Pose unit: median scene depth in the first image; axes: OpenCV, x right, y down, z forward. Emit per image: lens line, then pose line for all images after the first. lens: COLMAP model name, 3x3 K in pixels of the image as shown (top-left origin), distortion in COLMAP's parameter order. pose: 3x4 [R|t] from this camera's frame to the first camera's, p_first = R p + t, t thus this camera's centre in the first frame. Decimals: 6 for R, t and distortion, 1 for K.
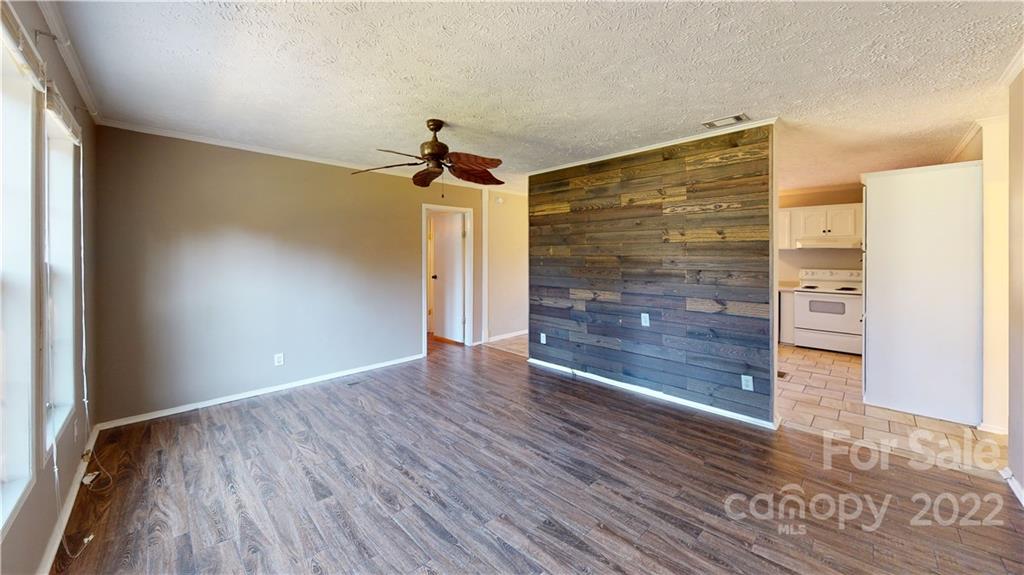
lens RADIAL K [[352.9, 0, 511.4], [0, 352.9, 262.5], [0, 0, 1]] dist [0.000709, -0.000008]
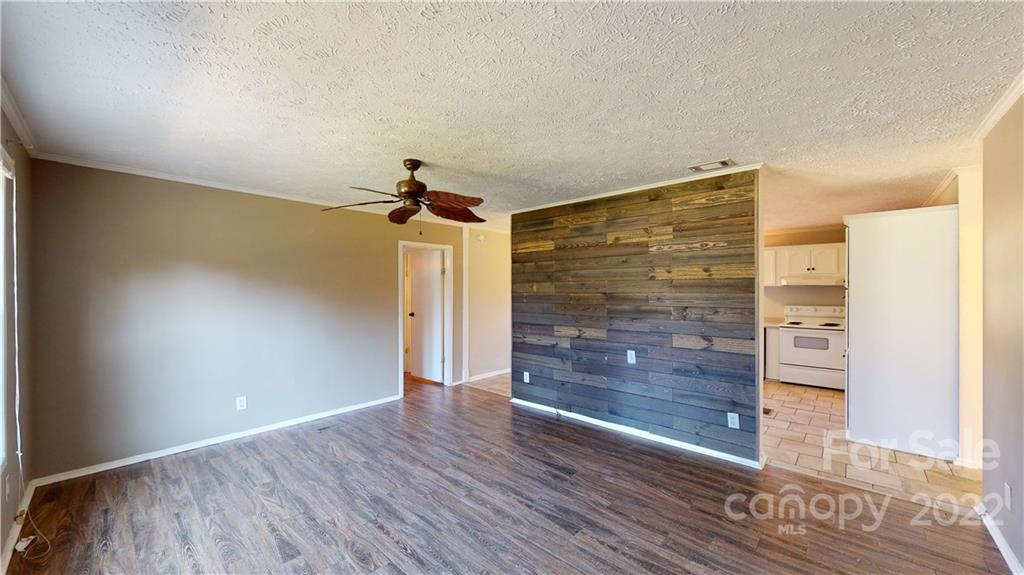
lens RADIAL K [[369.6, 0, 510.8], [0, 369.6, 288.3], [0, 0, 1]] dist [0.000741, -0.000017]
pose [[0.998887, 0.000219, 0.047170, 0.000175], [-0.000194, 1.000000, -0.000542, -0.036147], [-0.047170, 0.000532, 0.998887, 0.000006]]
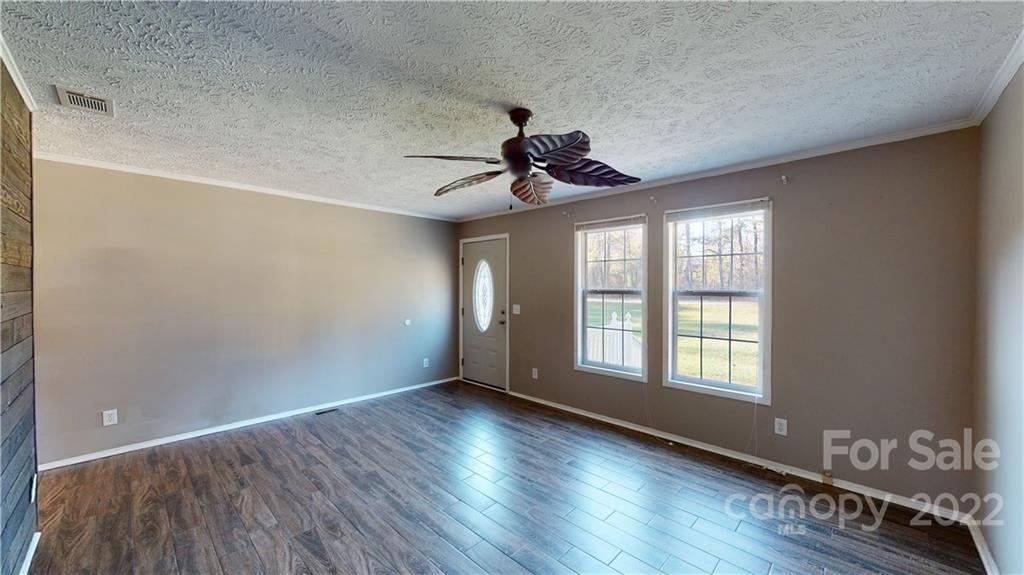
lens RADIAL K [[369.6, 0, 510.6], [0, 369.6, 289.2], [0, 0, 1]] dist [0.000741, -0.000017]
pose [[-0.999798, -0.000761, -0.020089, -0.212908], [-0.000850, 0.999990, 0.004392, -0.029317], [0.020086, 0.004408, -0.999789, 2.029072]]
